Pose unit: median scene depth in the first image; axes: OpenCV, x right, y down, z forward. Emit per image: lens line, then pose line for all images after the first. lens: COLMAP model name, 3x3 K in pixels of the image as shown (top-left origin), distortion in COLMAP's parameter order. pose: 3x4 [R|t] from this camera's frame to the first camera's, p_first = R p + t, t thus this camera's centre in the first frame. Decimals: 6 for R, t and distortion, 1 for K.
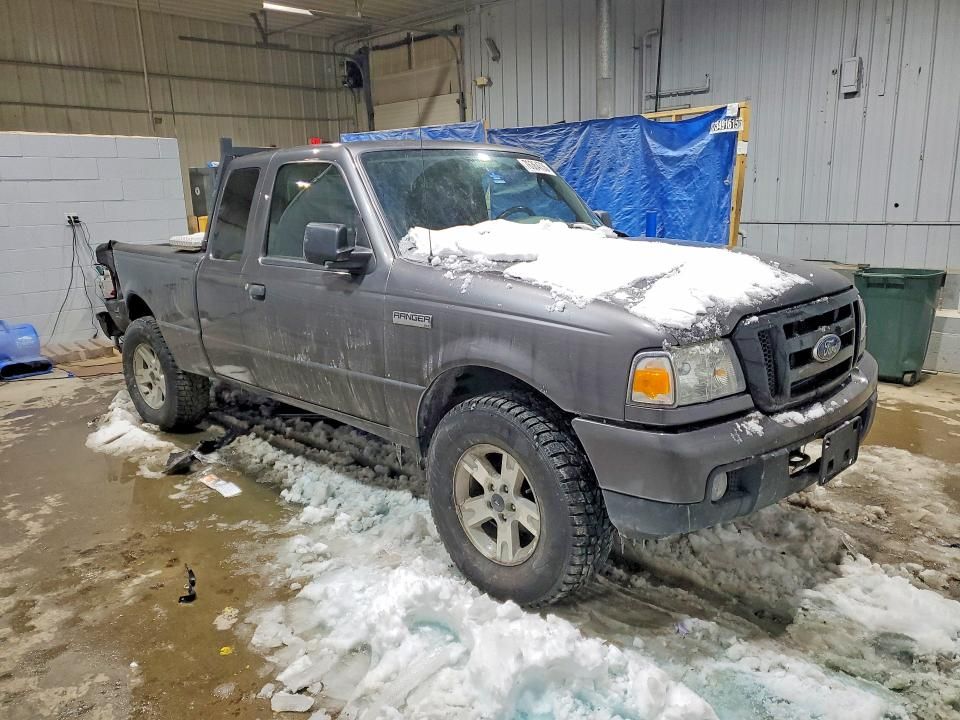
lens RADIAL K [[731.2, 0, 471.8], [0, 731.2, 359.8], [0, 0, 1]] dist [0.002173, 0.003540]
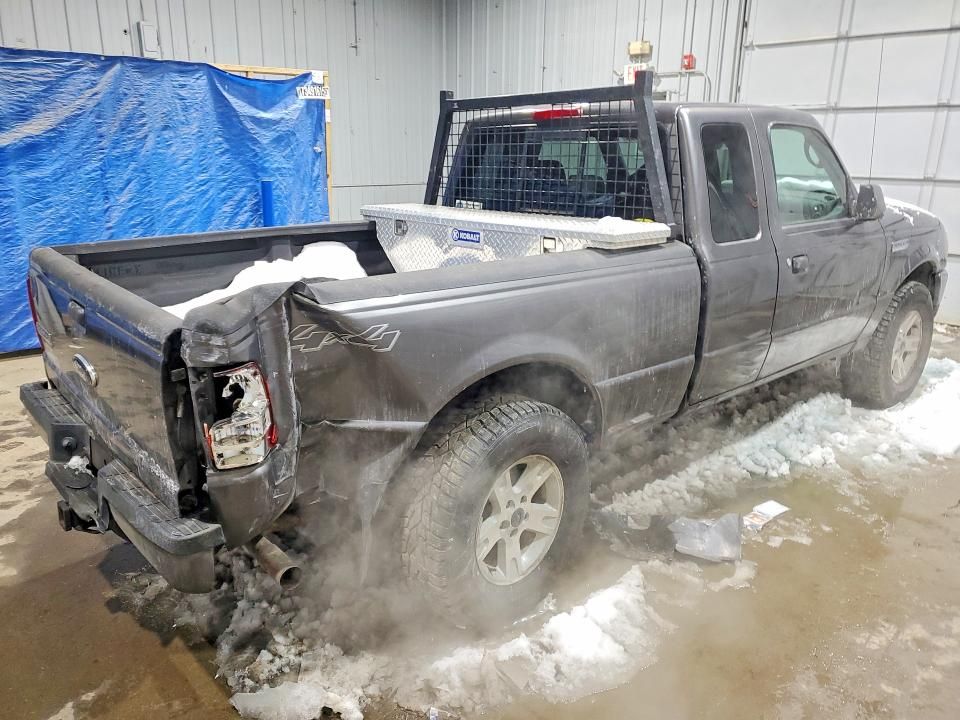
lens RADIAL K [[731.2, 0, 471.8], [0, 731.2, 359.8], [0, 0, 1]] dist [0.002173, 0.003540]
pose [[0.098987, -0.244713, 0.964529, -0.650425], [0.214525, 0.951745, 0.219454, -0.138339], [-0.971690, 0.185193, 0.146708, 0.677672]]
